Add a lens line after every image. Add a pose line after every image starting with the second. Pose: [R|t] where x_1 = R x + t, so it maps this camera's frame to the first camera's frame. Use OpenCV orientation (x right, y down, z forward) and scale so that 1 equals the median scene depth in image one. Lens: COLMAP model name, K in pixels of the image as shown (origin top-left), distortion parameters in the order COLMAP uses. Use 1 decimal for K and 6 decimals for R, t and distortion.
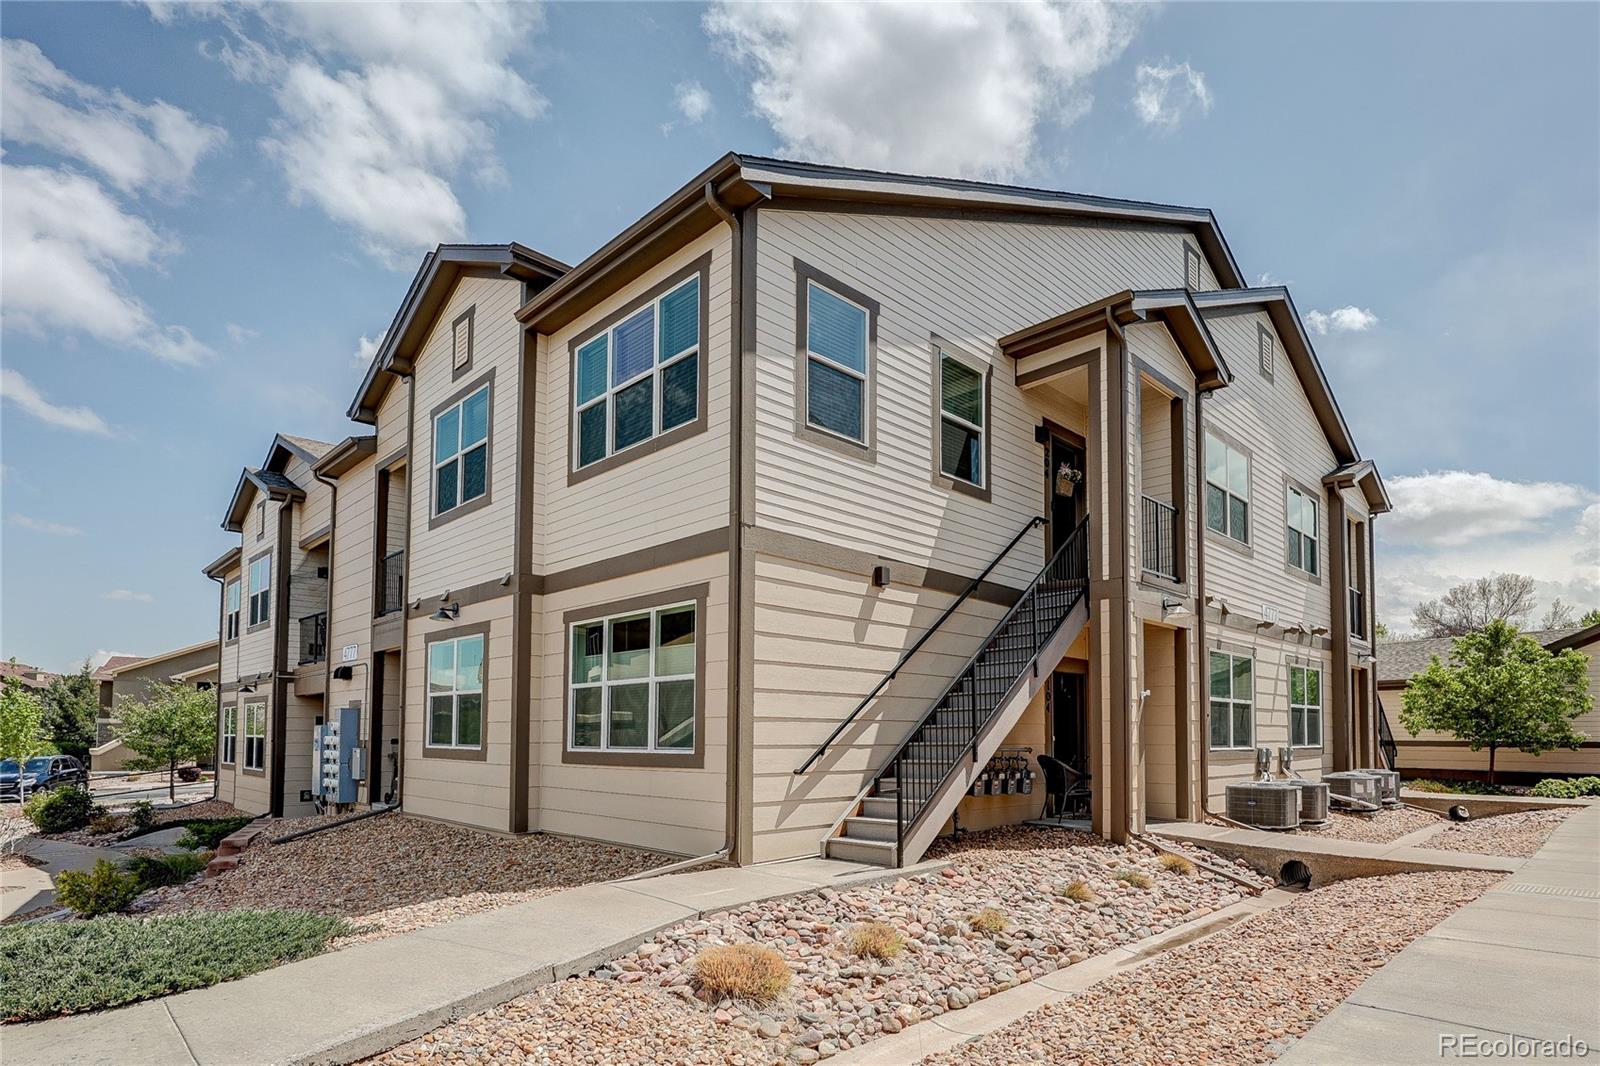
lens RADIAL K [[886.0, 0, 809.4], [0, 886.0, 691.4], [0, 0, 1]] dist [-0.001802, -0.000216]
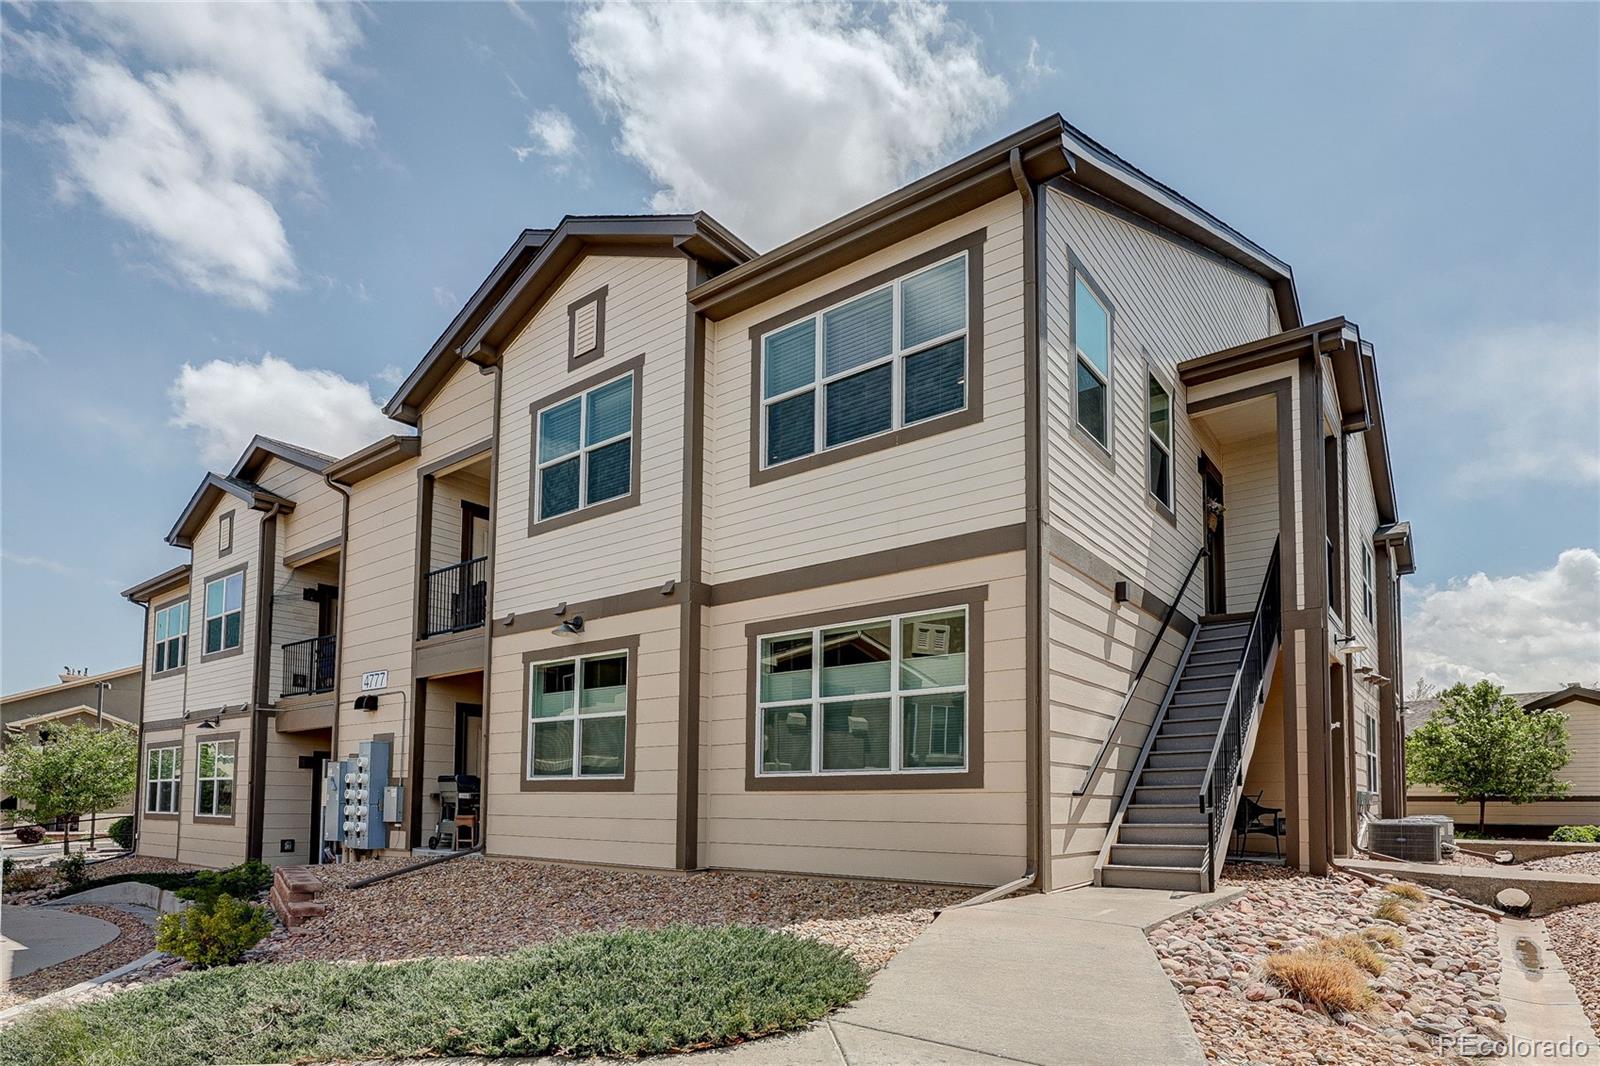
lens RADIAL K [[891.5, 0, 801.6], [0, 891.5, 751.1], [0, 0, 1]] dist [-0.003016, 0.000275]
pose [[0.990083, 0.015272, 0.139651, -0.326355], [-0.013822, 0.999840, -0.011345, 0.046731], [-0.139802, 0.009302, 0.990136, 0.087669]]
